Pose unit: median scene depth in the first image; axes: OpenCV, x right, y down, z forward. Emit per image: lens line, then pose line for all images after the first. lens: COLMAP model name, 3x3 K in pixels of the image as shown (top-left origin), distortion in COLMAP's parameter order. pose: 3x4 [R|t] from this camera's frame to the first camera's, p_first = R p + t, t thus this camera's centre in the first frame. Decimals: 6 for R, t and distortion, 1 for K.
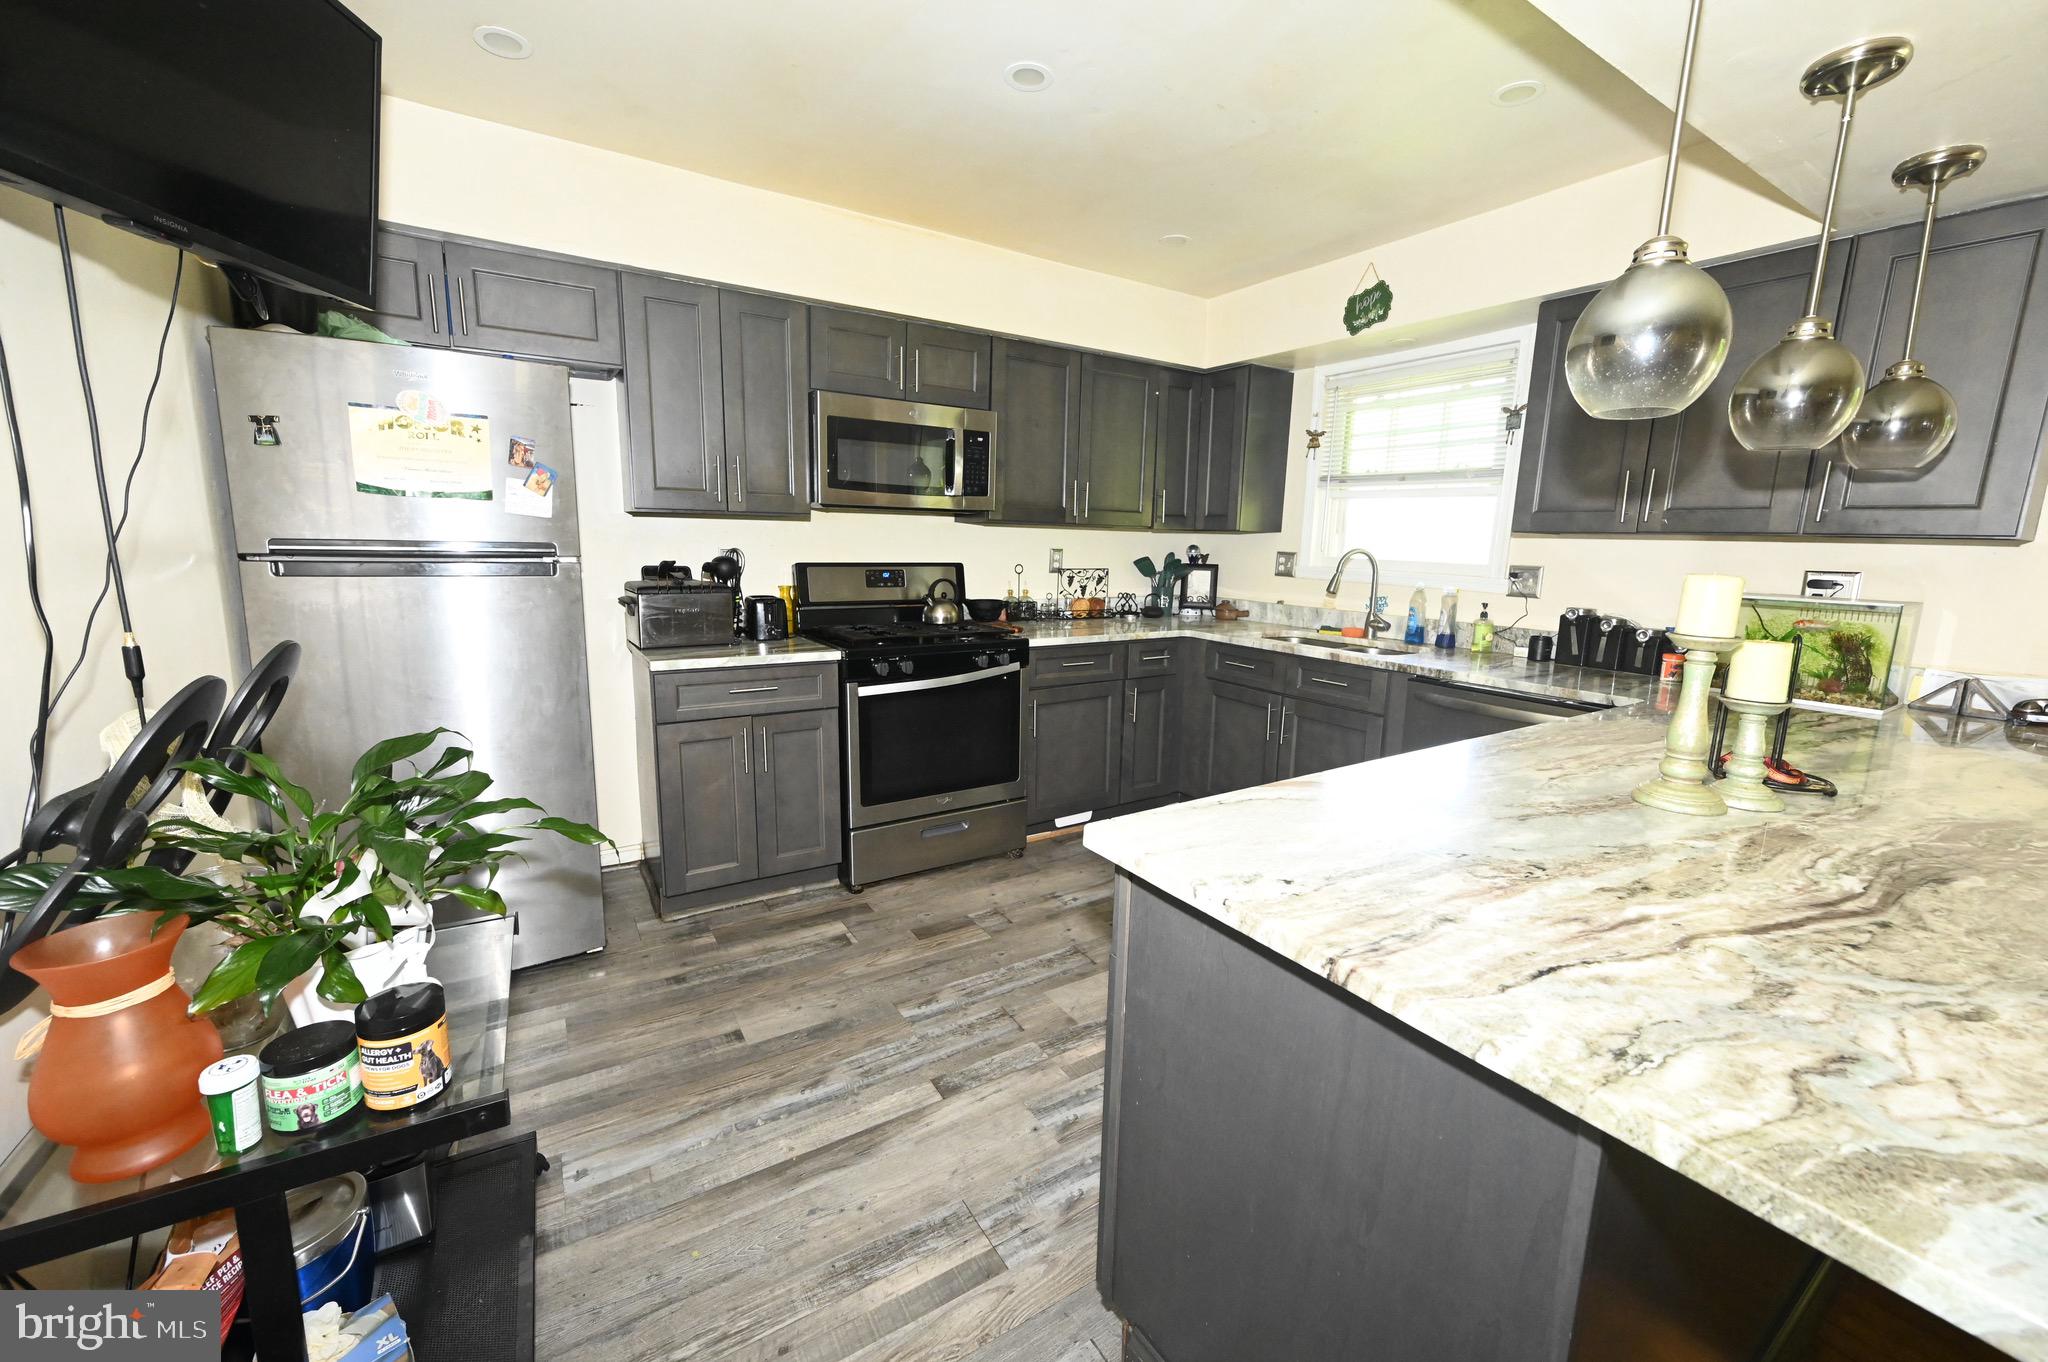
lens RADIAL K [[796.7, 0, 1032.4], [0, 796.7, 674.6], [0, 0, 1]] dist [-0.000775, 0.000066]
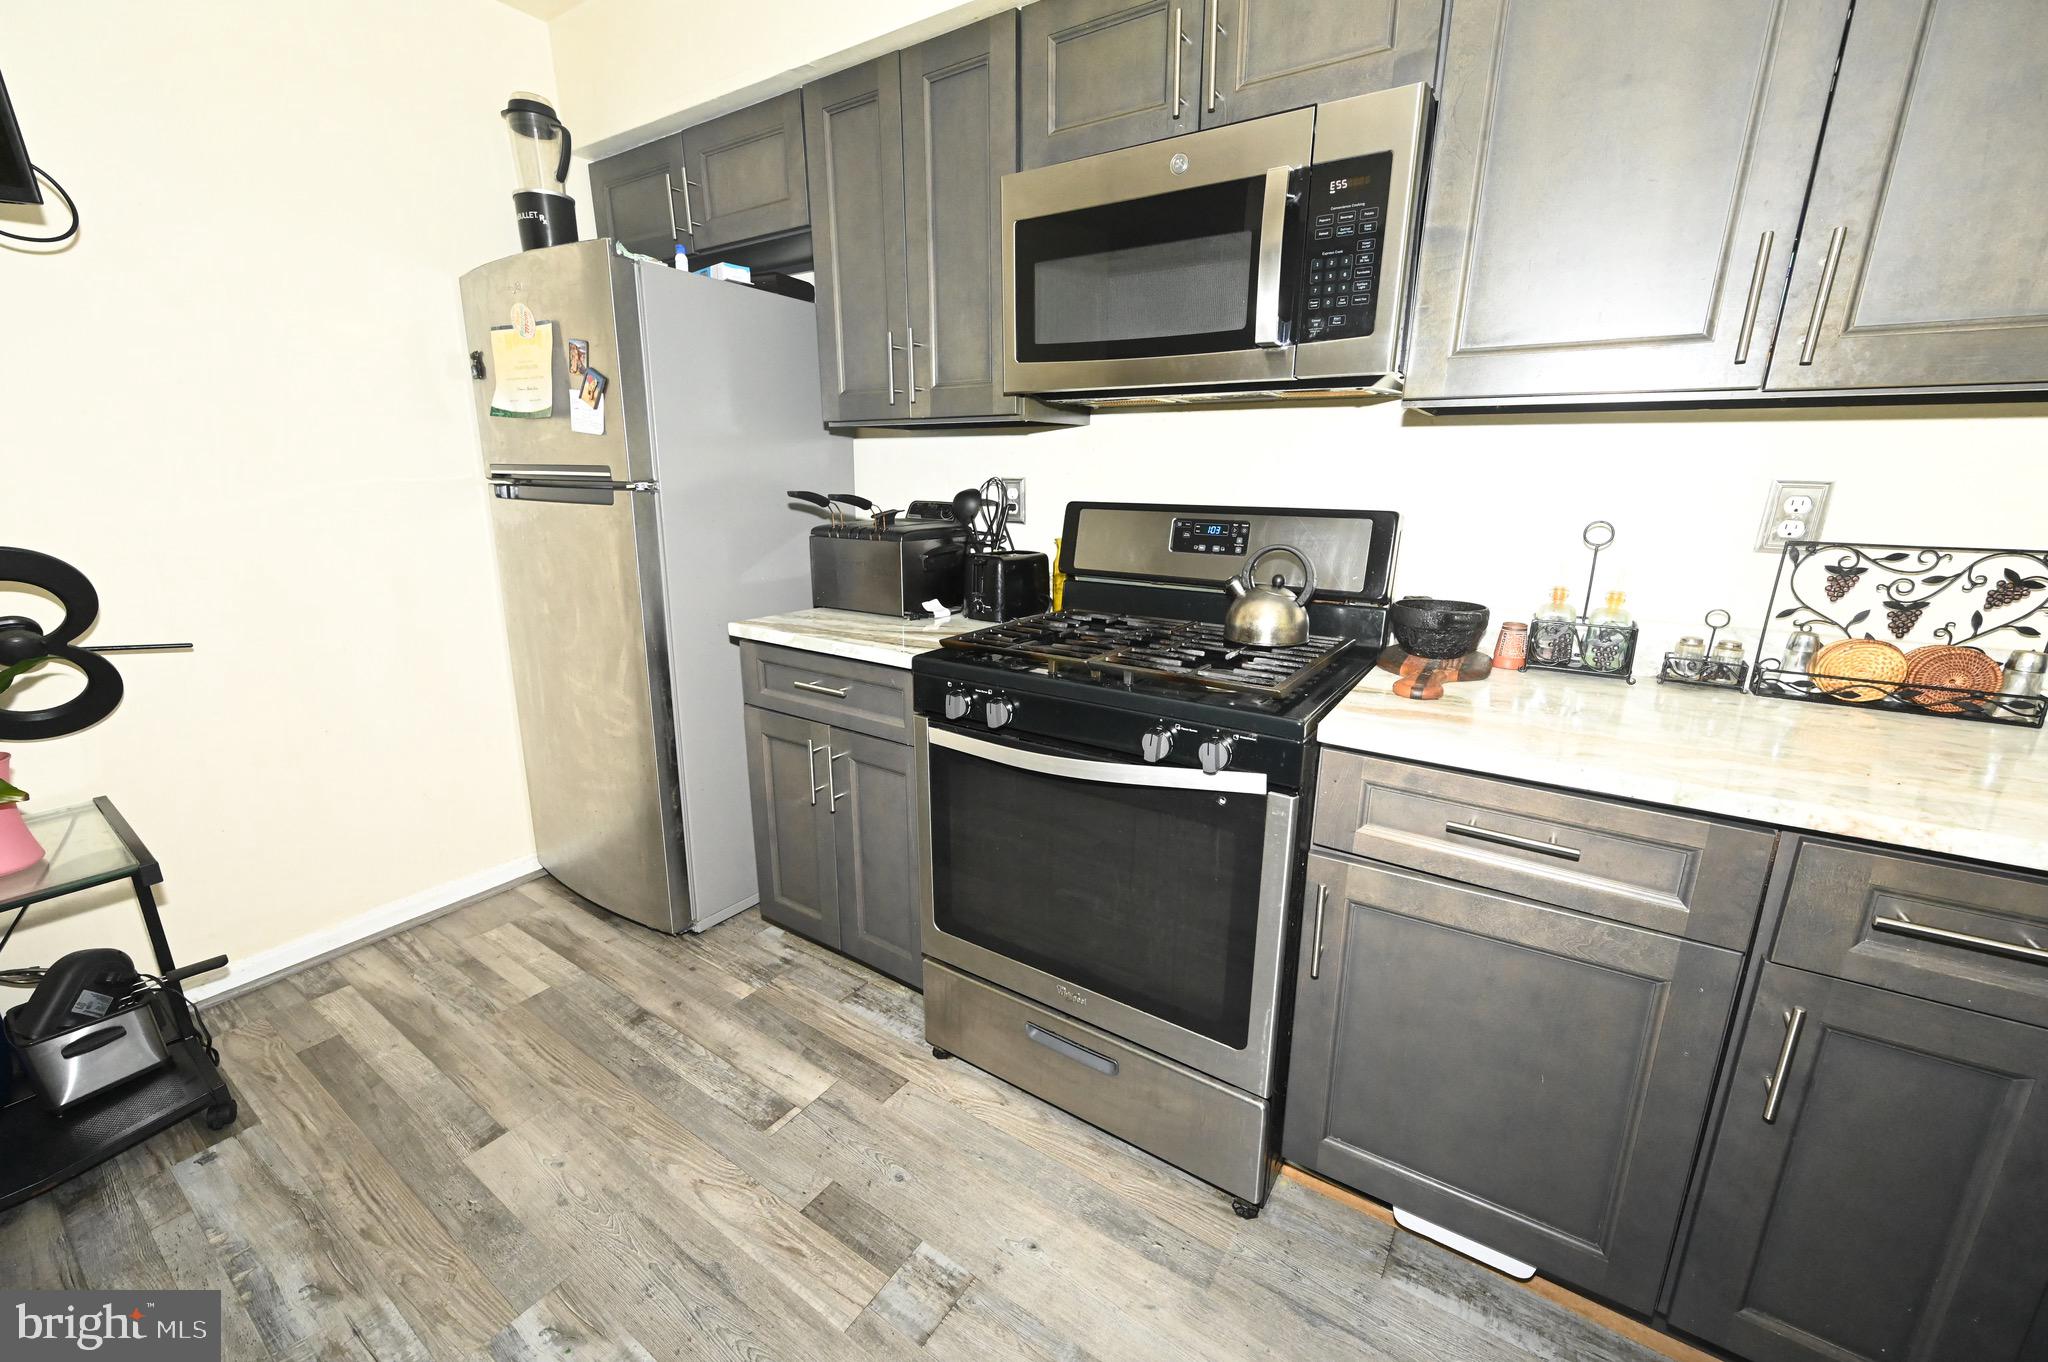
lens RADIAL K [[802.8, 0, 1031.3], [0, 802.8, 680.5], [0, 0, 1]] dist [-0.001558, 0.000198]
pose [[0.408677, 0.214186, -0.887191, 0.248551], [-0.152717, 0.974416, 0.164896, -0.097891], [0.899811, 0.068100, 0.430931, 0.679194]]
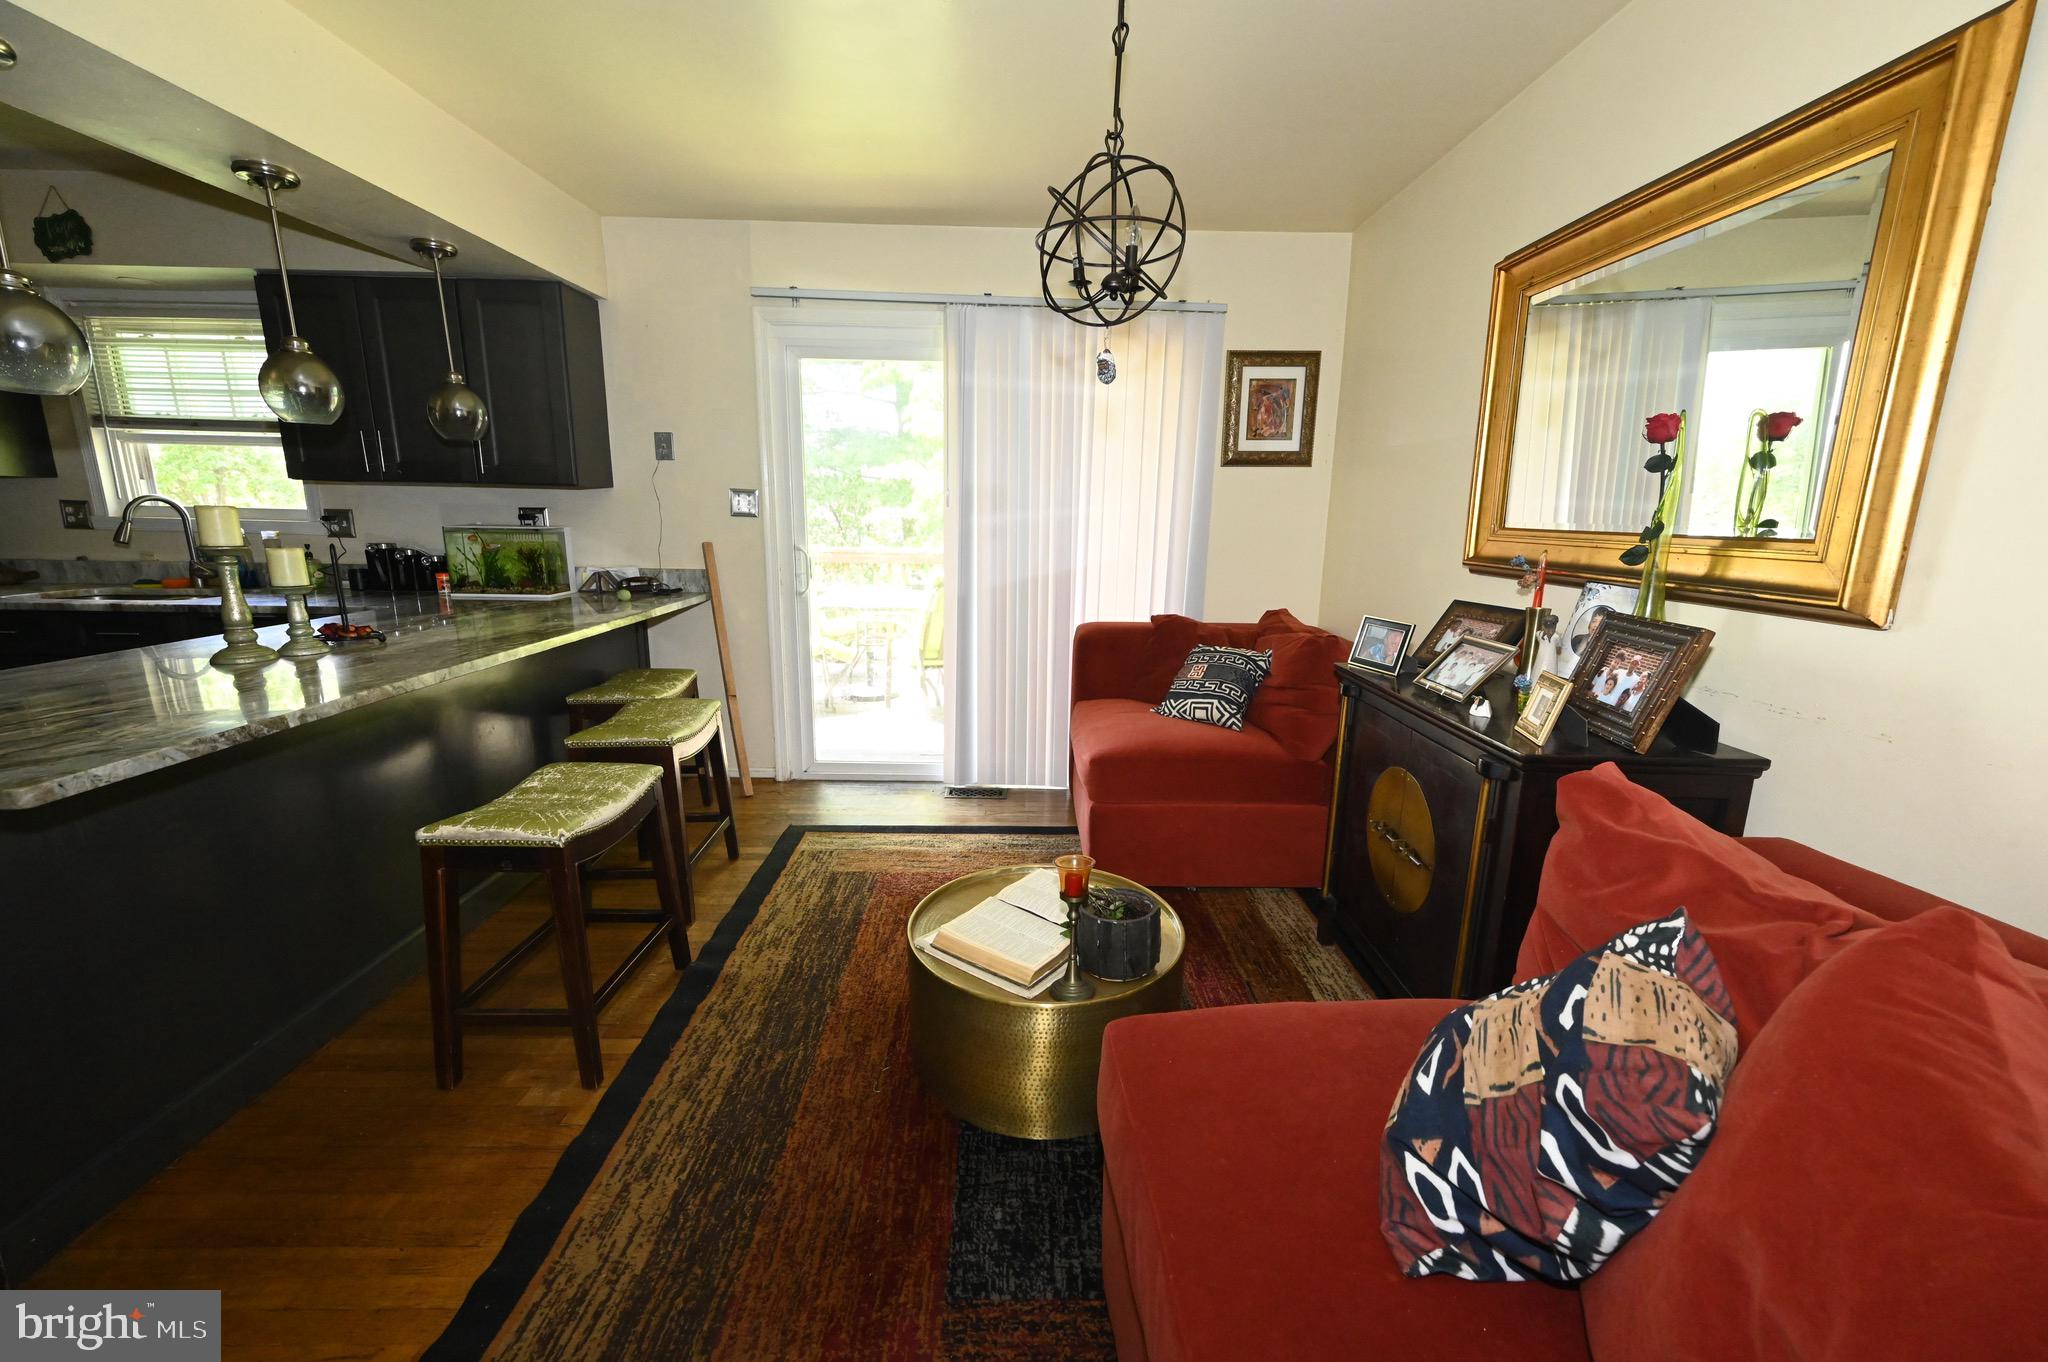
lens RADIAL K [[802.8, 0, 1031.3], [0, 802.8, 680.5], [0, 0, 1]] dist [-0.001558, 0.000198]
pose [[0.533475, -0.189506, 0.824313, 0.137309], [0.140238, 0.980906, 0.134748, 0.080723], [-0.834109, 0.043715, 0.549865, -0.412207]]
